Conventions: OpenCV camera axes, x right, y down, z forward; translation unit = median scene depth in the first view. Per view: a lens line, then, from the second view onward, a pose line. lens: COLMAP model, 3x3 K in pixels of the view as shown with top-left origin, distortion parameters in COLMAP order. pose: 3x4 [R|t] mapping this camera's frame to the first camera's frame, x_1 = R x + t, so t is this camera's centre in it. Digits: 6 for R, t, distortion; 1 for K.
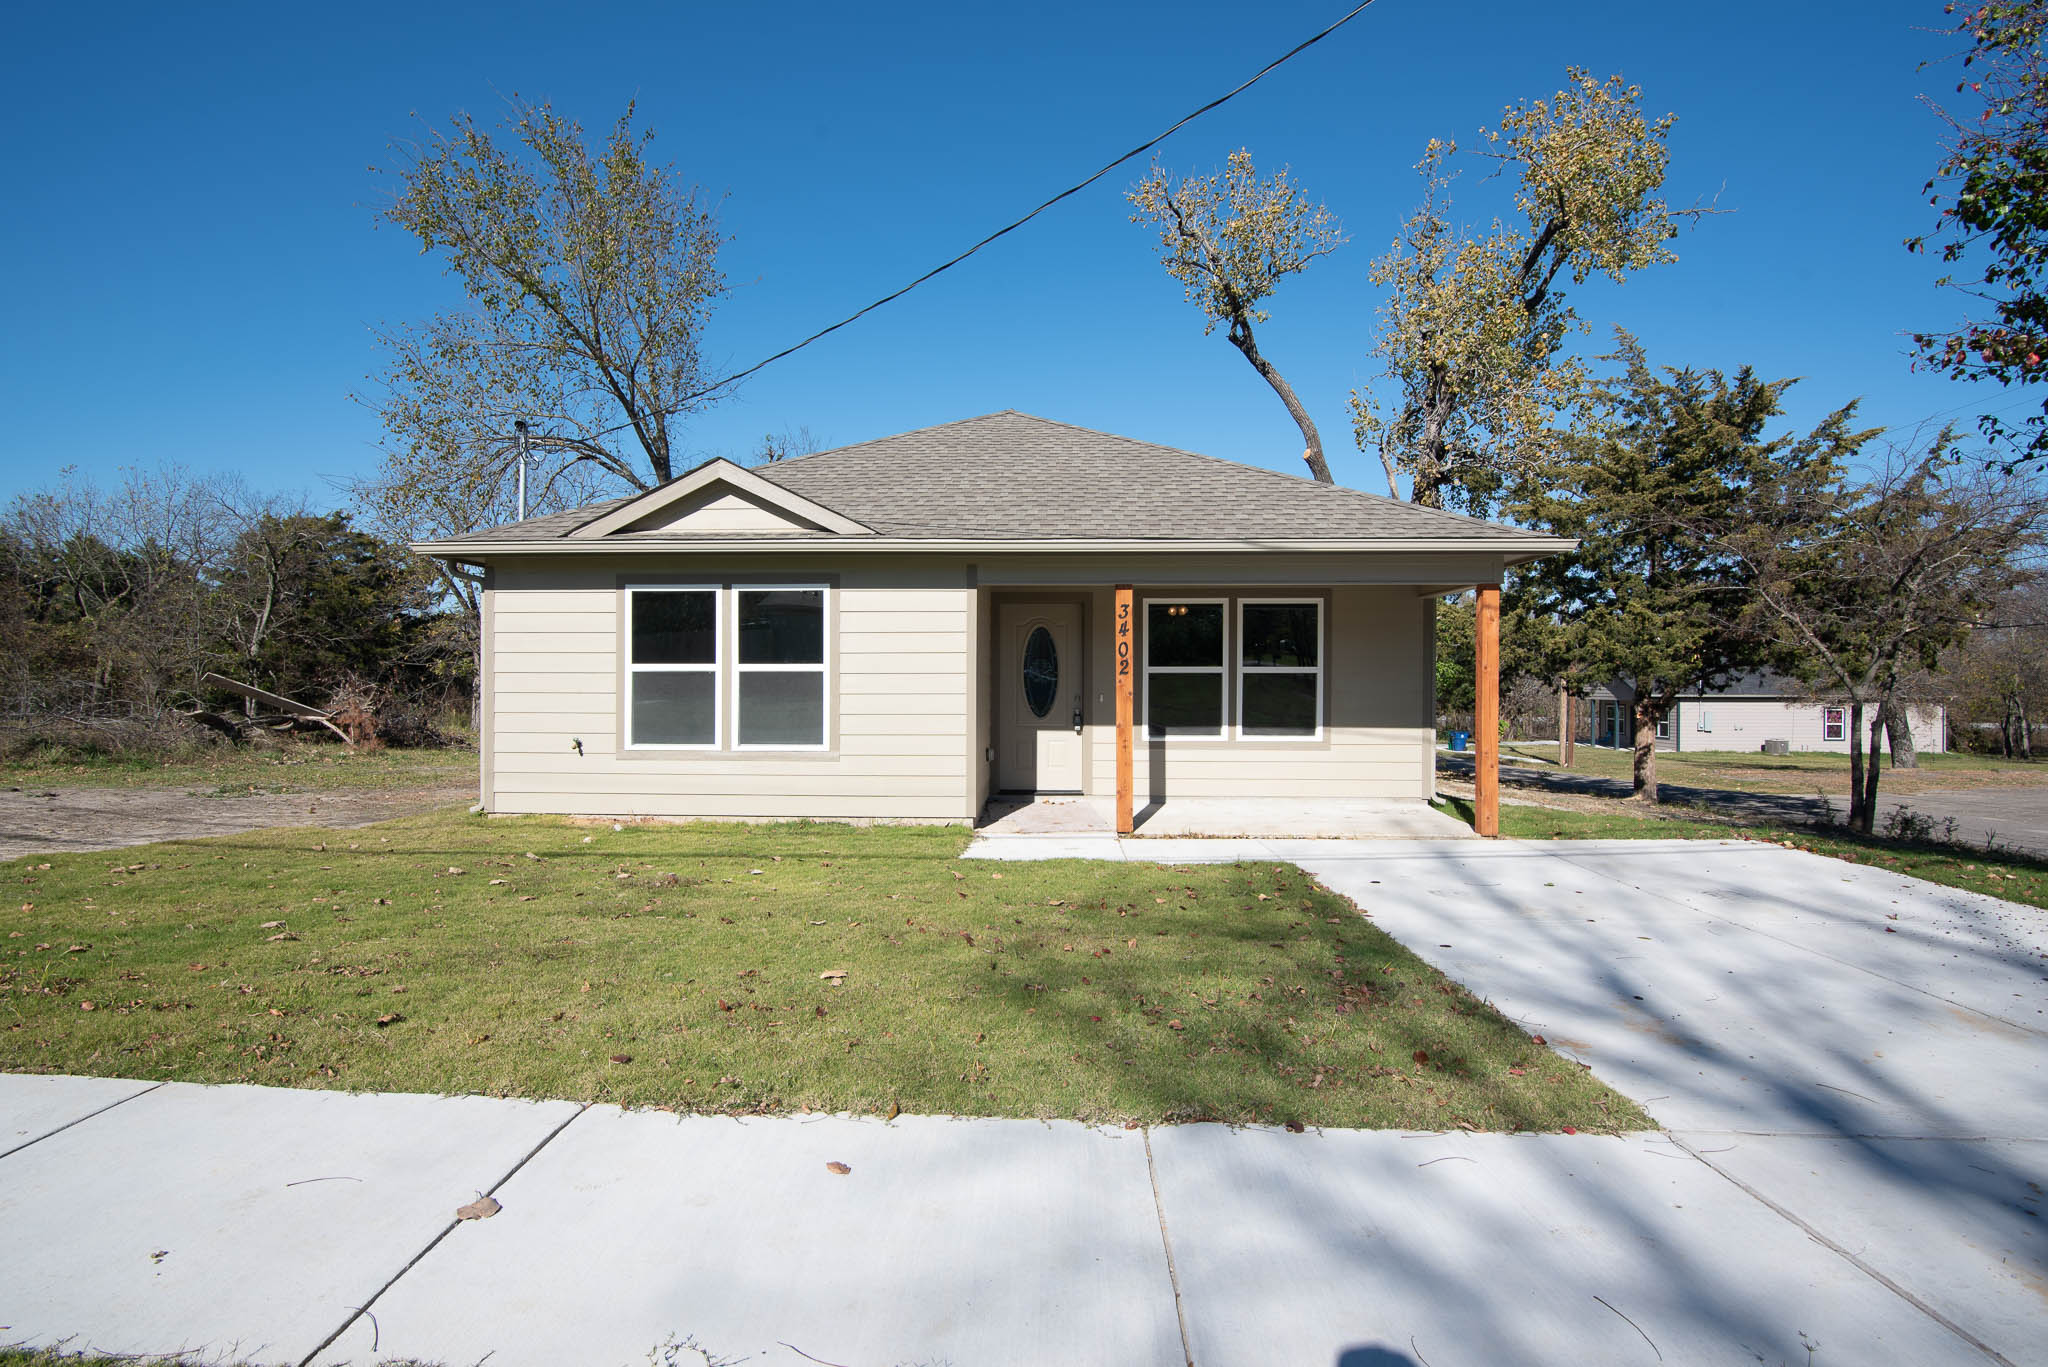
lens RADIAL K [[1006.4, 0, 1022.1], [0, 1006.4, 680.6], [0, 0, 1]] dist [-0.017430, -0.001080]
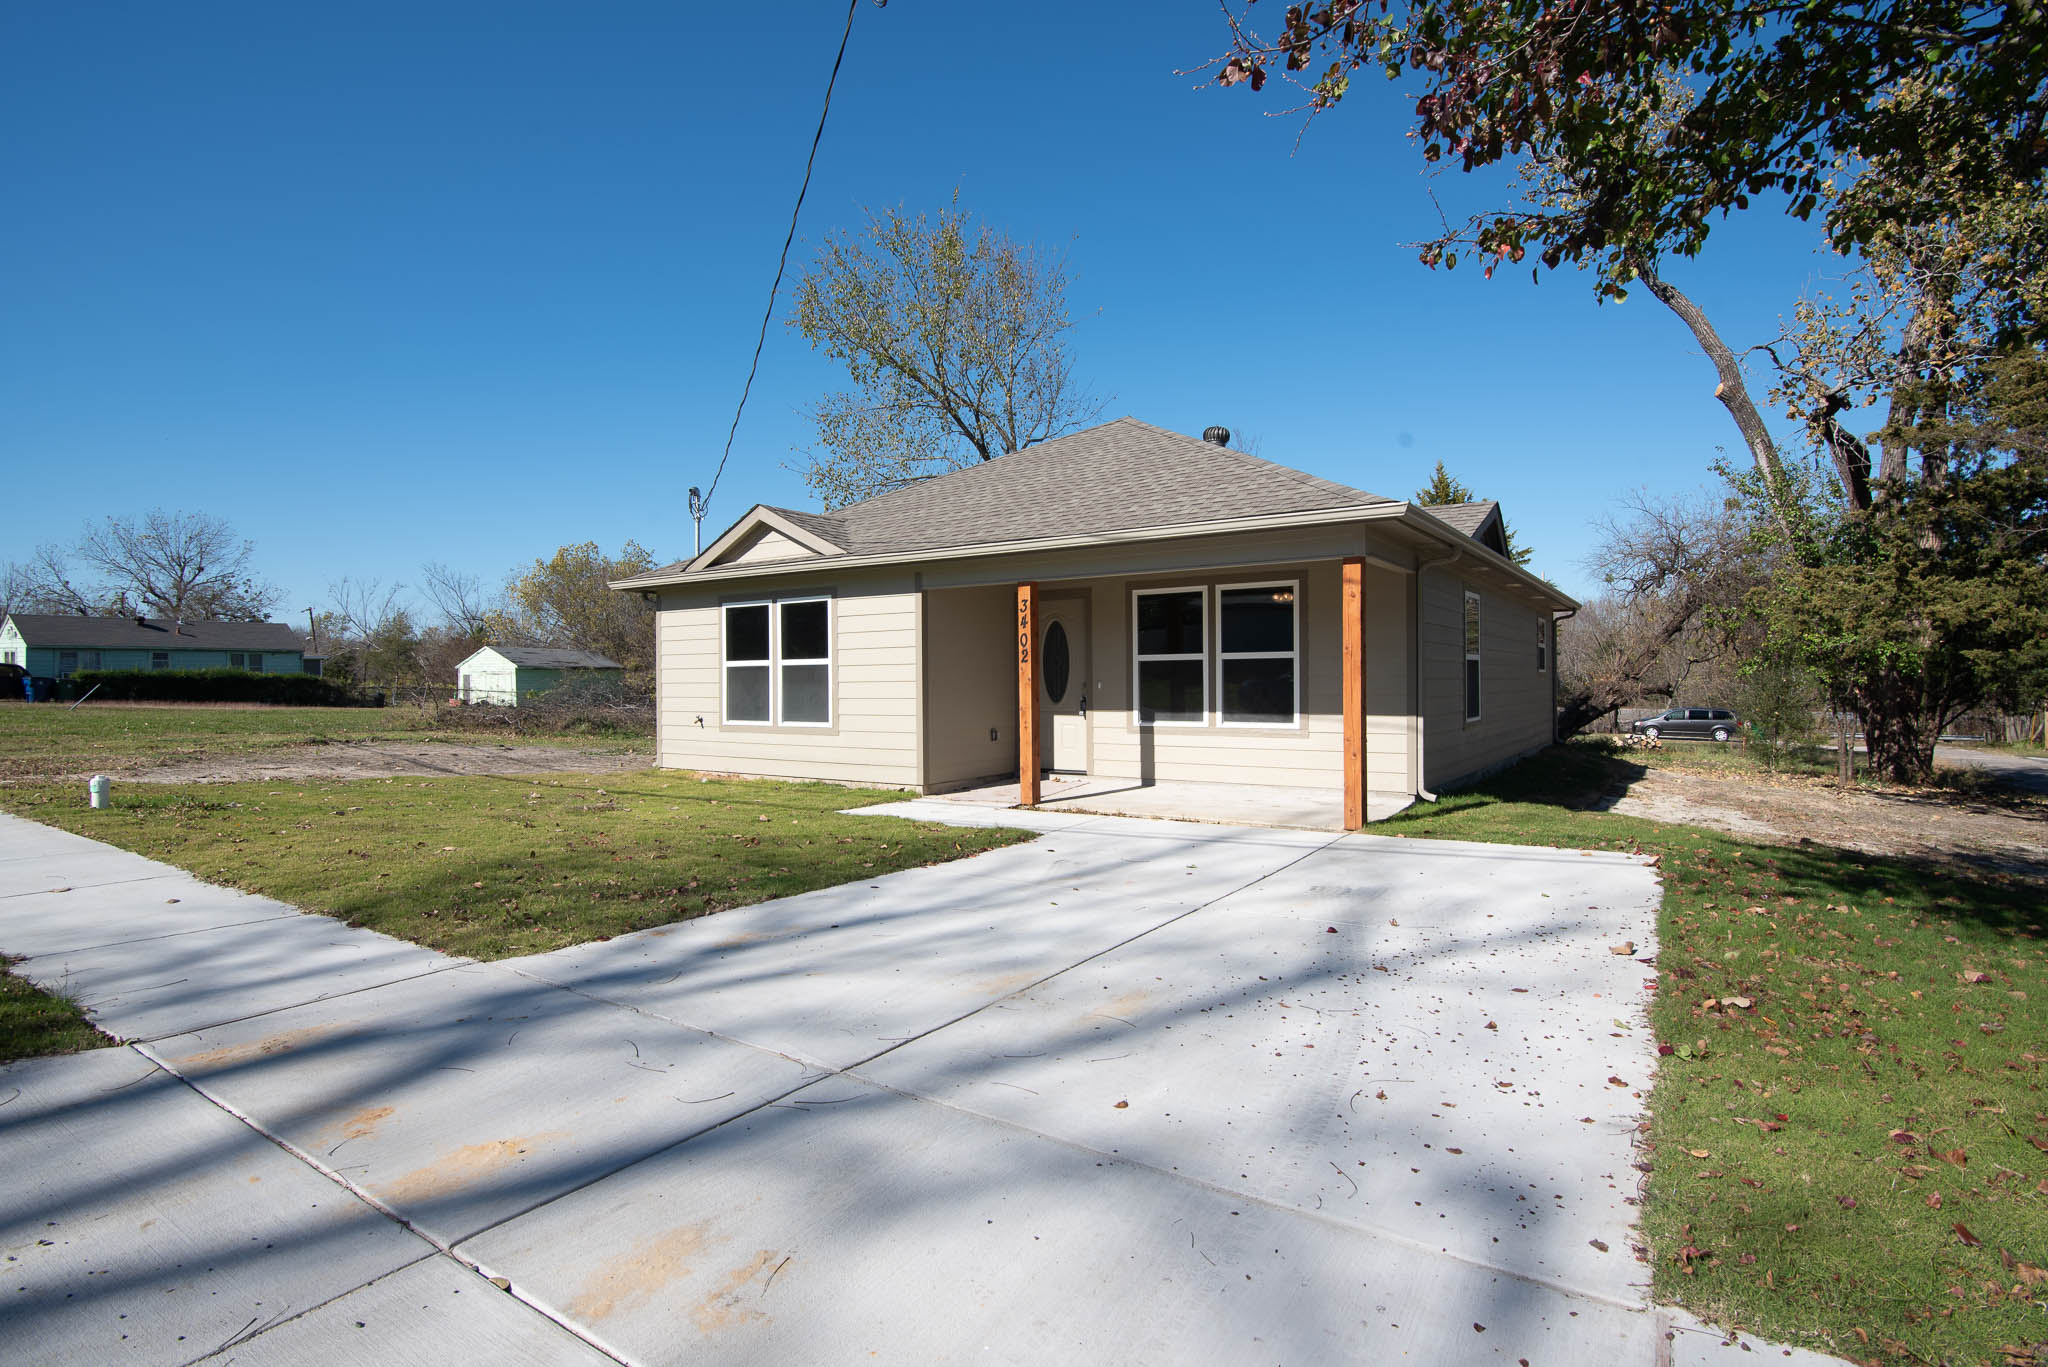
lens RADIAL K [[1006.4, 0, 1022.1], [0, 1006.4, 680.6], [0, 0, 1]] dist [-0.017430, -0.001080]
pose [[0.851674, -0.008494, -0.524003, 0.659545], [0.009696, 0.999953, -0.000450, 0.013963], [0.523982, -0.004698, 0.851716, 0.048916]]
